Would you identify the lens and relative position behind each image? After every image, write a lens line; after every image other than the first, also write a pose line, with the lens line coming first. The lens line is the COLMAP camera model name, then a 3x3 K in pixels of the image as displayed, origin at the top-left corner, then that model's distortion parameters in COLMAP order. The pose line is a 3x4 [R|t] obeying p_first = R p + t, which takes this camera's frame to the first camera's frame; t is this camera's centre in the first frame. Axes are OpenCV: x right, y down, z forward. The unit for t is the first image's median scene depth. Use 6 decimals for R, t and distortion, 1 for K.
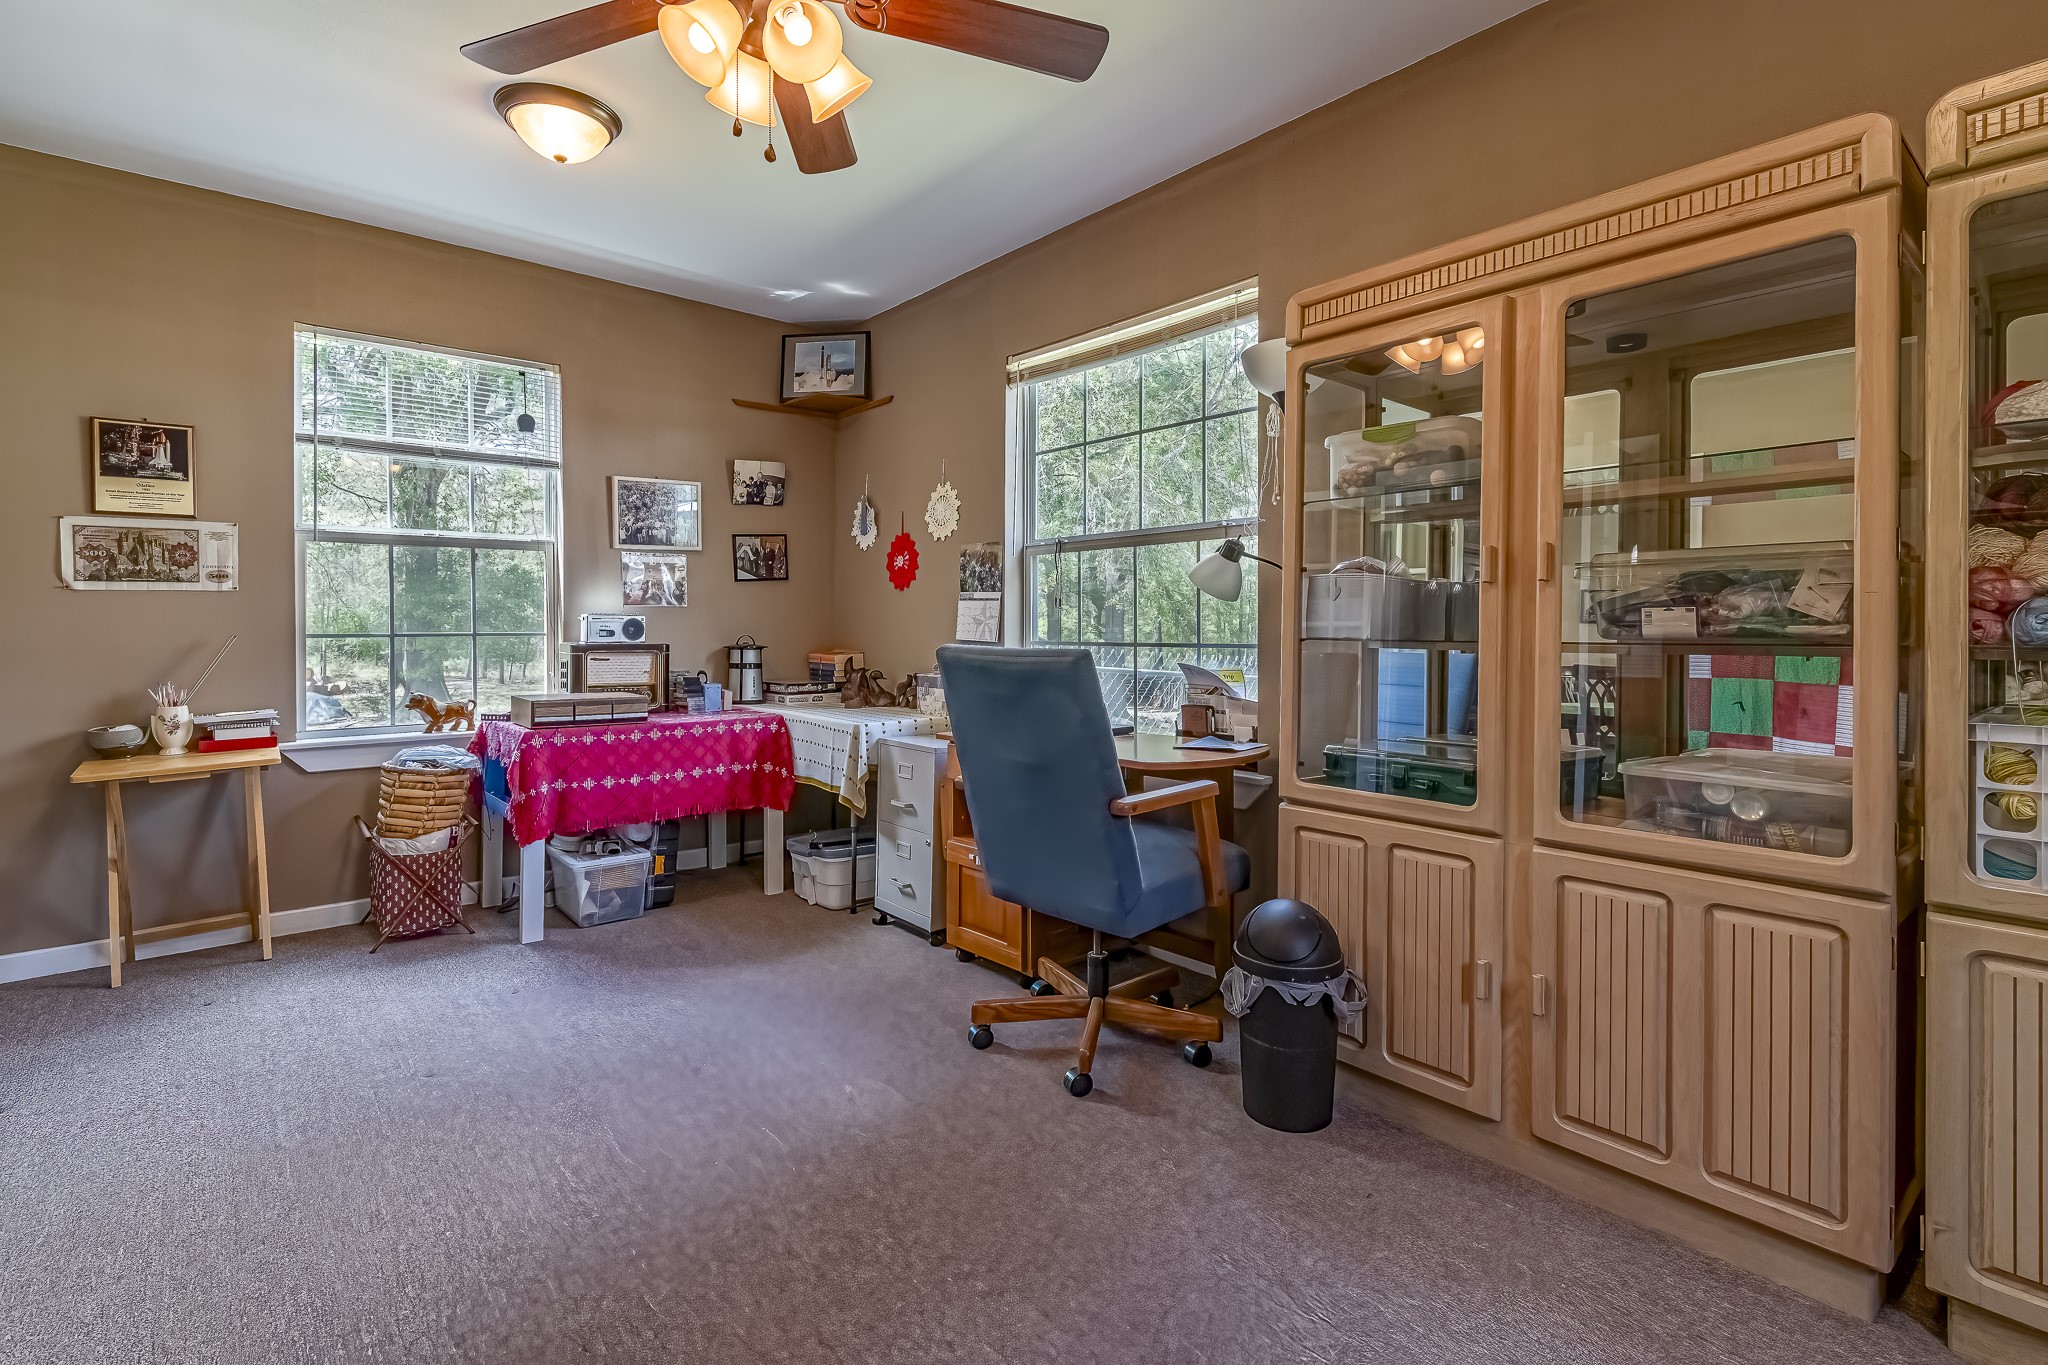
lens RADIAL K [[951.7, 0, 1014.7], [0, 951.7, 628.6], [0, 0, 1]] dist [0.000091, 0.001176]
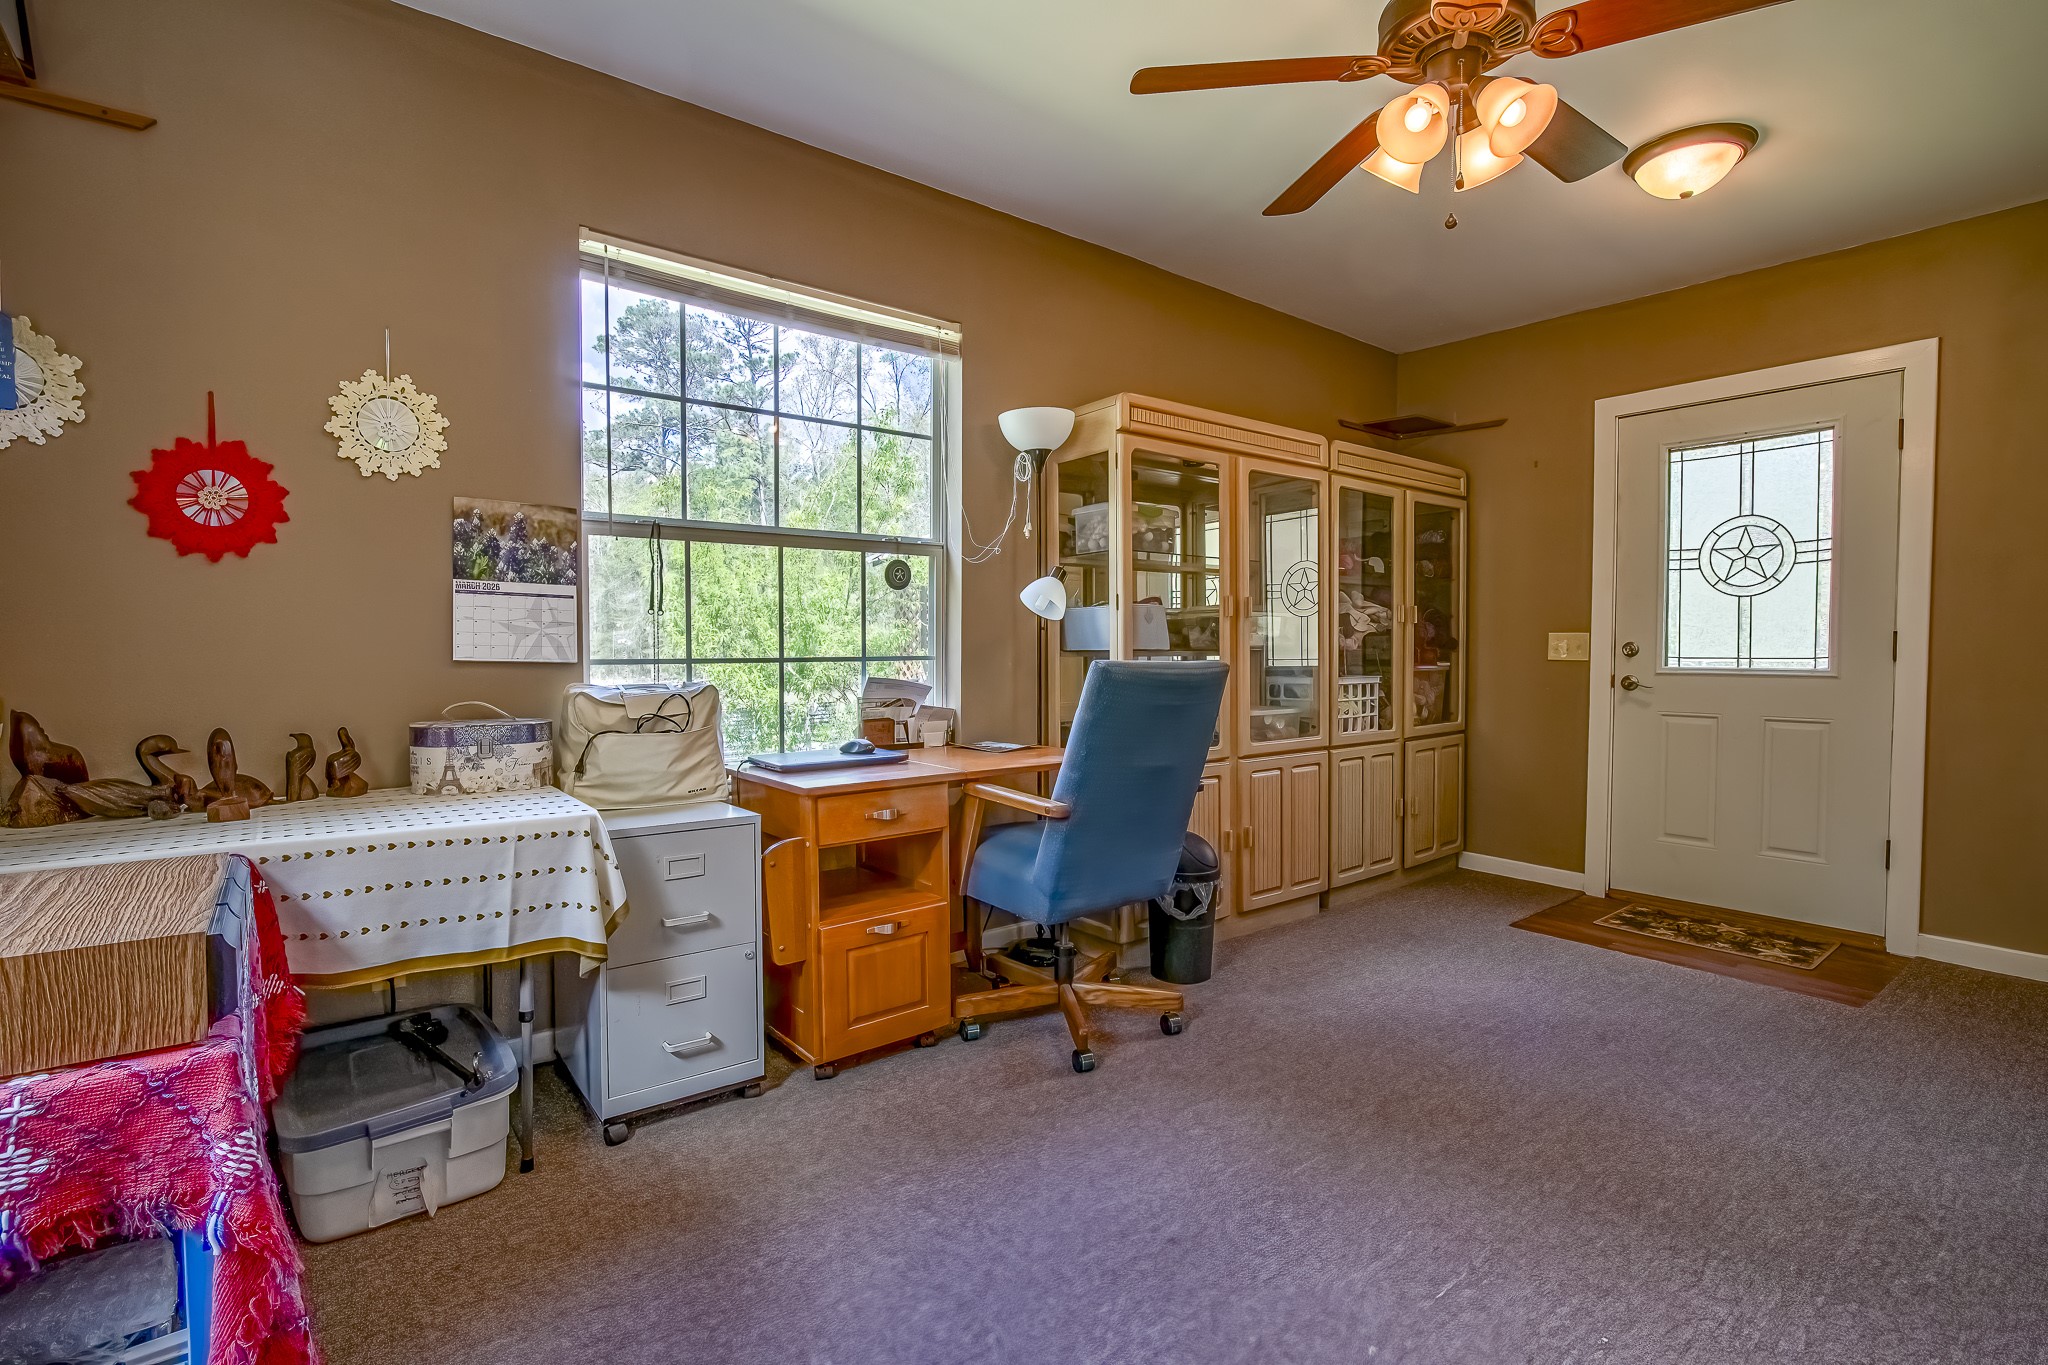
lens RADIAL K [[946.1, 0, 1014.0], [0, 946.1, 678.3], [0, 0, 1]] dist [-0.000750, -0.001418]
pose [[0.050701, -0.037759, 0.998000, -0.644675], [-0.000162, 0.999285, 0.037816, 0.000110], [-0.998714, -0.002079, 0.050658, 0.662984]]
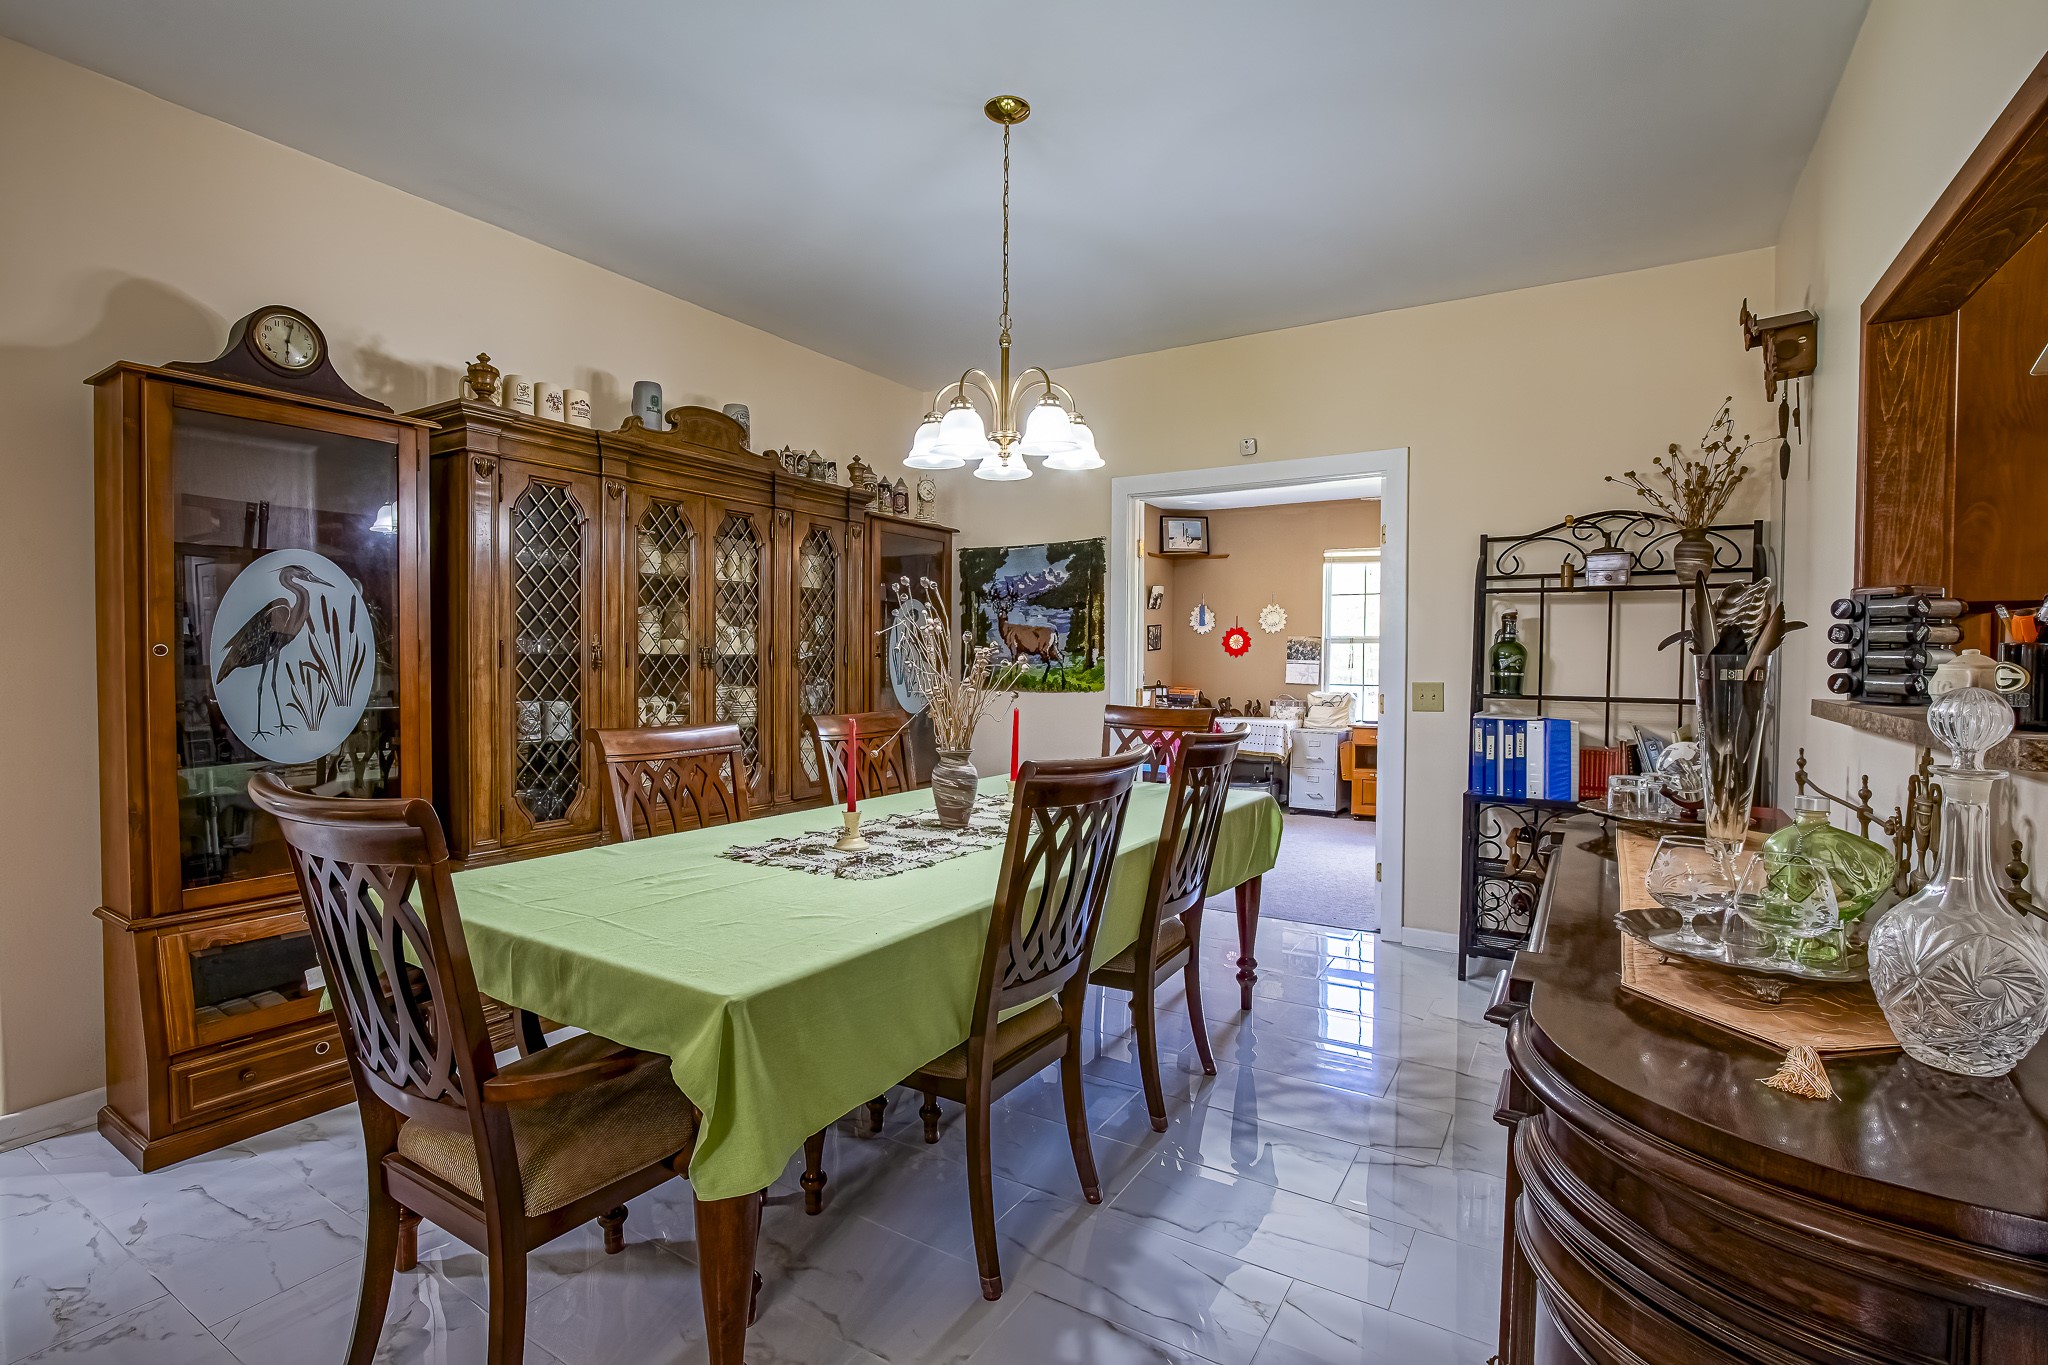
lens RADIAL K [[946.9, 0, 1021.5], [0, 946.9, 666.4], [0, 0, 1]] dist [0.003809, 0.000380]
pose [[0.953124, -0.001949, 0.302573, -1.264816], [-0.001449, 0.999938, 0.011005, -0.047600], [-0.302575, -0.010927, 0.953063, -0.786679]]
